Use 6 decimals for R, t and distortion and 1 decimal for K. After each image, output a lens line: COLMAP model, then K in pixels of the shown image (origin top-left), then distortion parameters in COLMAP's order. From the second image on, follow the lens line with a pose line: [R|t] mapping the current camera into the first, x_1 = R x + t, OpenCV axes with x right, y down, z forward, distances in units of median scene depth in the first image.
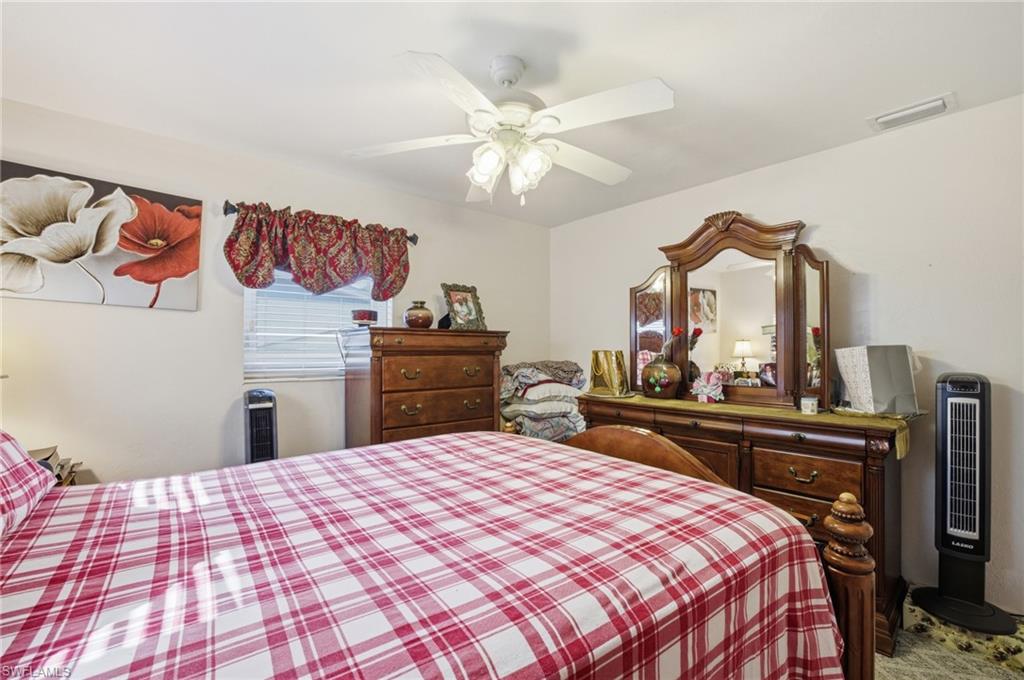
lens RADIAL K [[443.8, 0, 510.9], [0, 443.8, 351.5], [0, 0, 1]] dist [-0.040665, 0.012376]
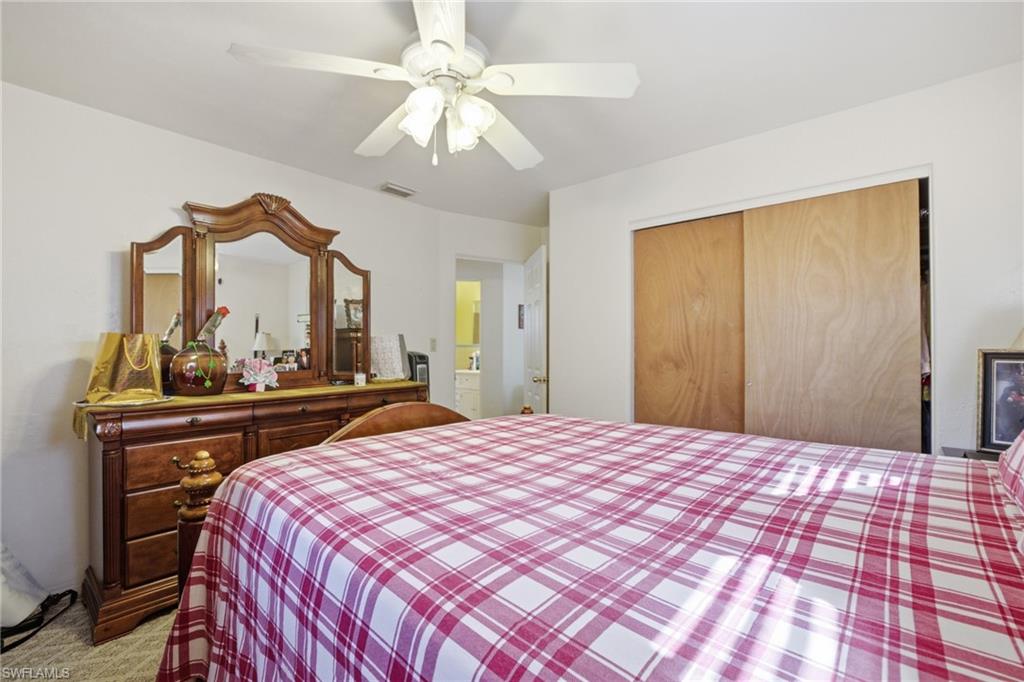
lens RADIAL K [[449.9, 0, 518.9], [0, 449.9, 339.9], [0, 0, 1]] dist [-0.042323, 0.014178]
pose [[-0.184124, 0.020030, 0.982699, -1.182265], [0.008339, 0.999788, -0.018816, 0.060018], [-0.982868, 0.004730, -0.184252, 1.318072]]
